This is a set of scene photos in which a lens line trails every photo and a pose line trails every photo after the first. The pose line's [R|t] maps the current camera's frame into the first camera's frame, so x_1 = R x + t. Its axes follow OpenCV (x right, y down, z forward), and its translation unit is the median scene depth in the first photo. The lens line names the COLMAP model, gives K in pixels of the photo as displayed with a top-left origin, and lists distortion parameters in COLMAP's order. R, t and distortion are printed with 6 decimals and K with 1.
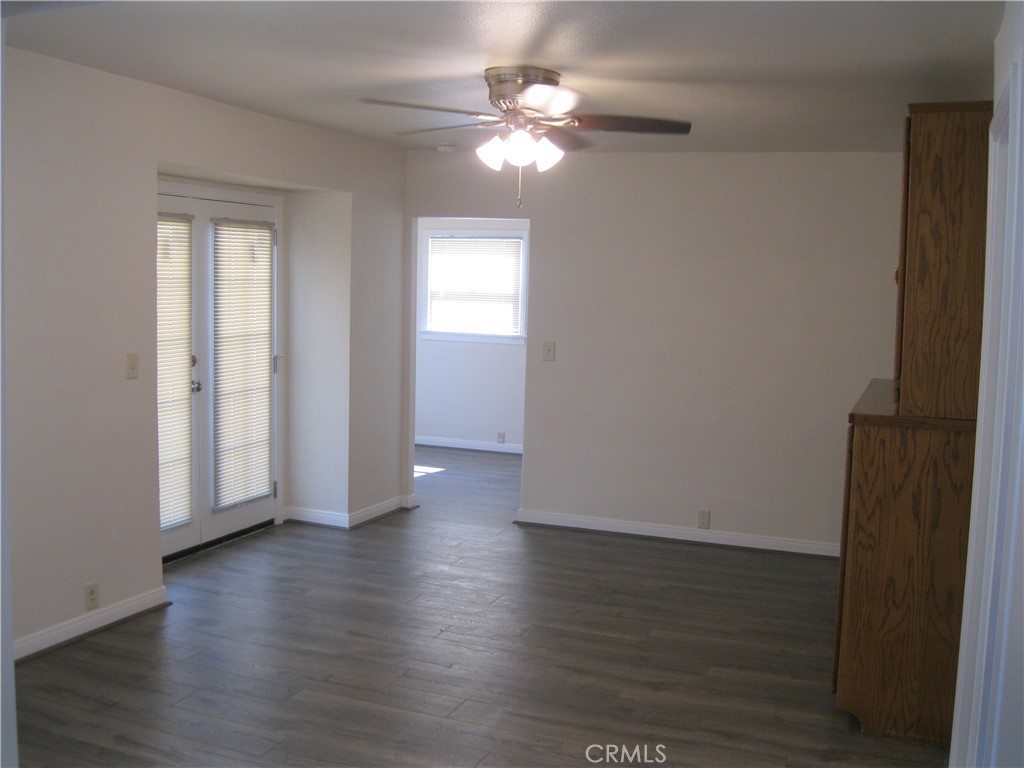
lens RADIAL K [[1060.4, 0, 512.0], [0, 1060.4, 384.0], [0, 0, 1]] dist [-0.072762, 0.015125]
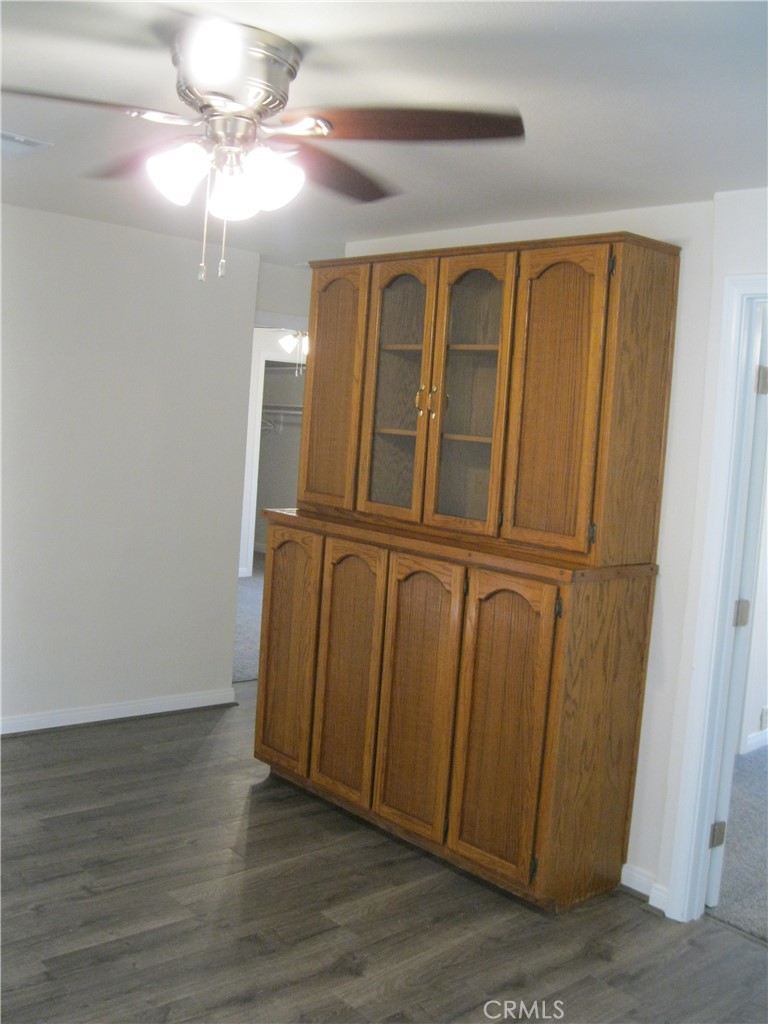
lens RADIAL K [[1060.4, 0, 383.8], [0, 1060.4, 492.2], [0, 0, 1]] dist [-0.072762, 0.015125]
pose [[0.453386, -0.065067, 0.888936, -0.540892], [0.027152, 0.997877, 0.059192, -0.096152], [-0.890901, -0.002701, 0.454190, 0.743504]]
